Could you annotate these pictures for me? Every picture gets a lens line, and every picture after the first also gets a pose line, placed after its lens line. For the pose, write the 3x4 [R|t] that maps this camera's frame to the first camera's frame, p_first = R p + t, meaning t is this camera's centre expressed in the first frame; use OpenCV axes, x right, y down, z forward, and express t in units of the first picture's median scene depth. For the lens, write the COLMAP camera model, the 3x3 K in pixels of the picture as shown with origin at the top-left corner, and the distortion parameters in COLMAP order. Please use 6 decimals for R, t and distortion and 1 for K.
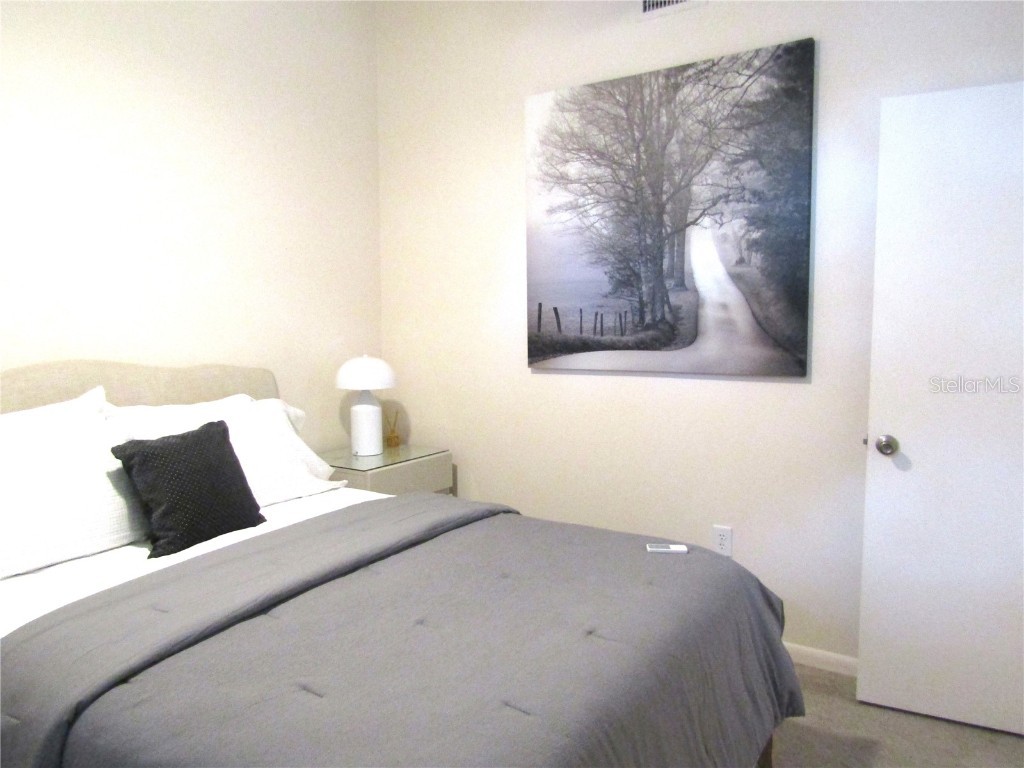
lens RADIAL K [[728.8, 0, 512.0], [0, 728.8, 384.0], [0, 0, 1]] dist [-0.007529, 0.001756]
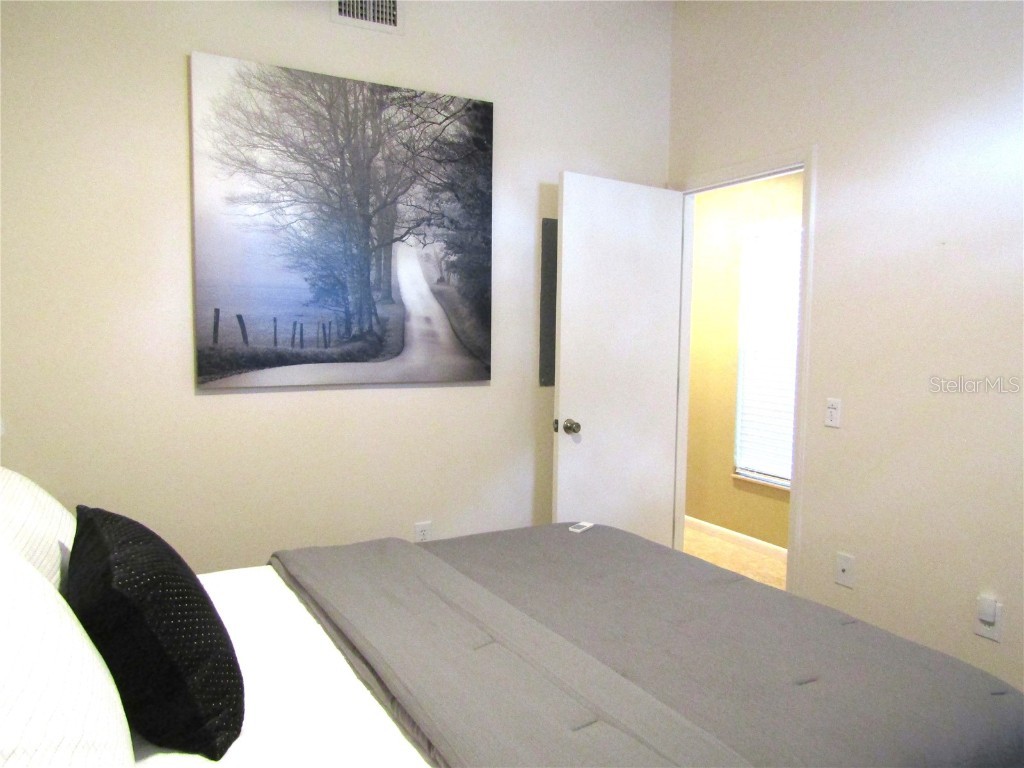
lens RADIAL K [[728.8, 0, 512.0], [0, 728.8, 384.0], [0, 0, 1]] dist [-0.007529, 0.001756]
pose [[0.474278, -0.051845, 0.878847, -0.587049], [0.064259, 0.997640, 0.024175, -0.027515], [-0.878027, 0.045008, 0.476490, 0.355608]]
